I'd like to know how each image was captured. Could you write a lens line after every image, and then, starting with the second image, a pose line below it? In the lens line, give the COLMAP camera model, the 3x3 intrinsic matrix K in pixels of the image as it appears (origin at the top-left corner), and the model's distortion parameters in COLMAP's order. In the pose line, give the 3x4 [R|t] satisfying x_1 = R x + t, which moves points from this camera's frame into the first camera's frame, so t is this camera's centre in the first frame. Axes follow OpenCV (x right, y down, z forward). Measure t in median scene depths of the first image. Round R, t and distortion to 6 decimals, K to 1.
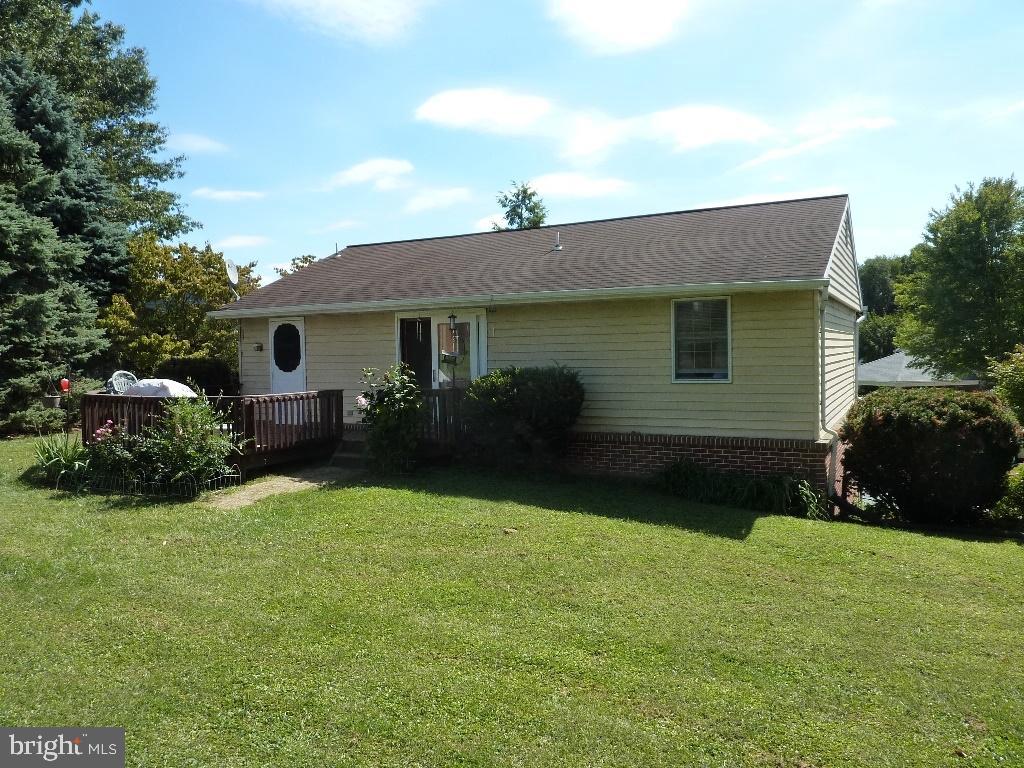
lens RADIAL K [[771.1, 0, 512.0], [0, 771.1, 384.0], [0, 0, 1]] dist [-0.032508, 0.003067]
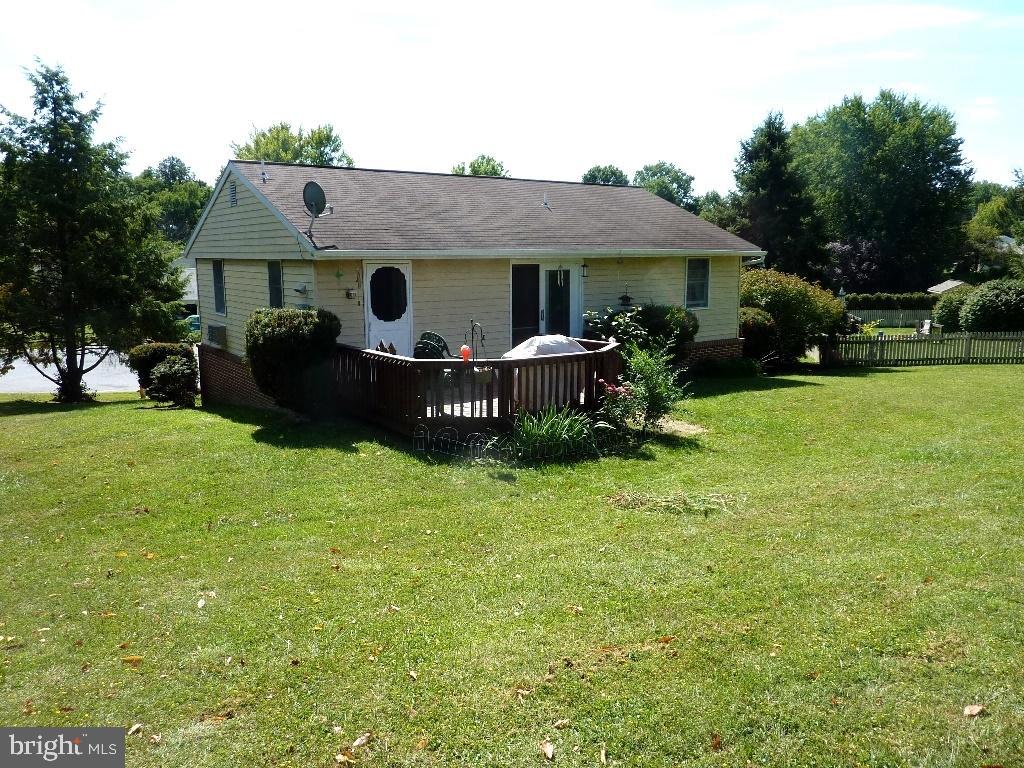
lens RADIAL K [[771.1, 0, 512.0], [0, 771.1, 384.0], [0, 0, 1]] dist [-0.032508, 0.003067]
pose [[0.430665, -0.141183, 0.891401, -1.068575], [0.029007, 0.989344, 0.142681, -0.068556], [-0.902046, -0.035591, 0.430171, 0.481837]]
